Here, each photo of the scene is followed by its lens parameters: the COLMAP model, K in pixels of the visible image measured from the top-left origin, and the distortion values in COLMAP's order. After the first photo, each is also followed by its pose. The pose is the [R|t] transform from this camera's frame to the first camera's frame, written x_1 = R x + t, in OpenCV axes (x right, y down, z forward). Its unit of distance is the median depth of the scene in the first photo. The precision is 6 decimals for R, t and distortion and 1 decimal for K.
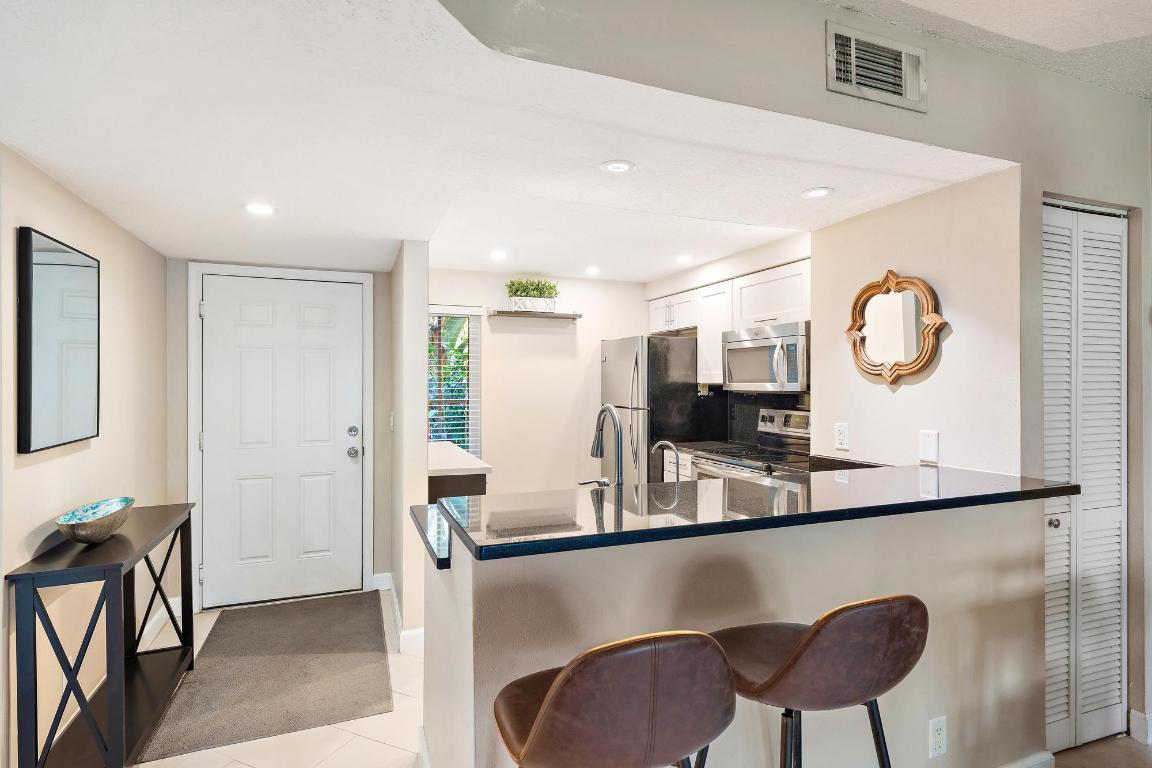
lens RADIAL K [[580.3, 0, 570.9], [0, 580.3, 386.1], [0, 0, 1]] dist [-0.001827, 0.000253]
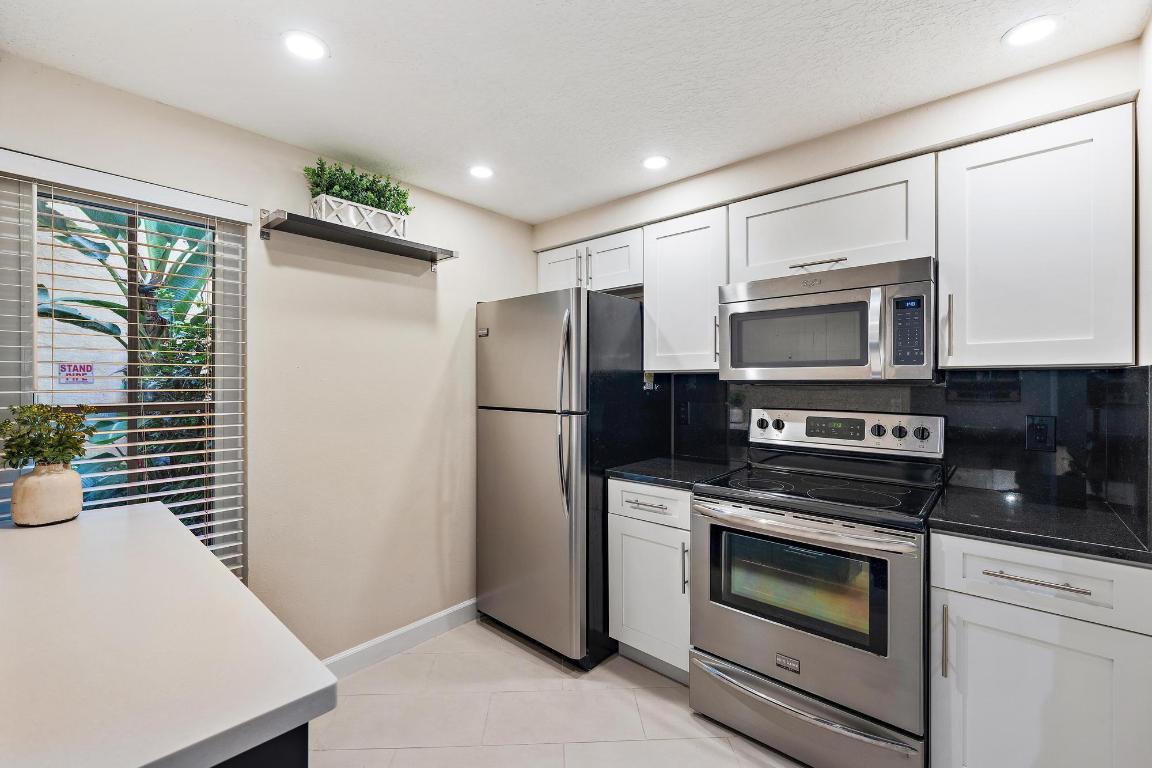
lens RADIAL K [[484.0, 0, 573.1], [0, 484.0, 384.3], [0, 0, 1]] dist [-0.002501, 0.000021]
pose [[0.891915, 0.001192, 0.452201, -0.098280], [0.000135, 0.999996, -0.002902, 0.011364], [-0.452203, 0.002650, 0.891911, 0.545625]]
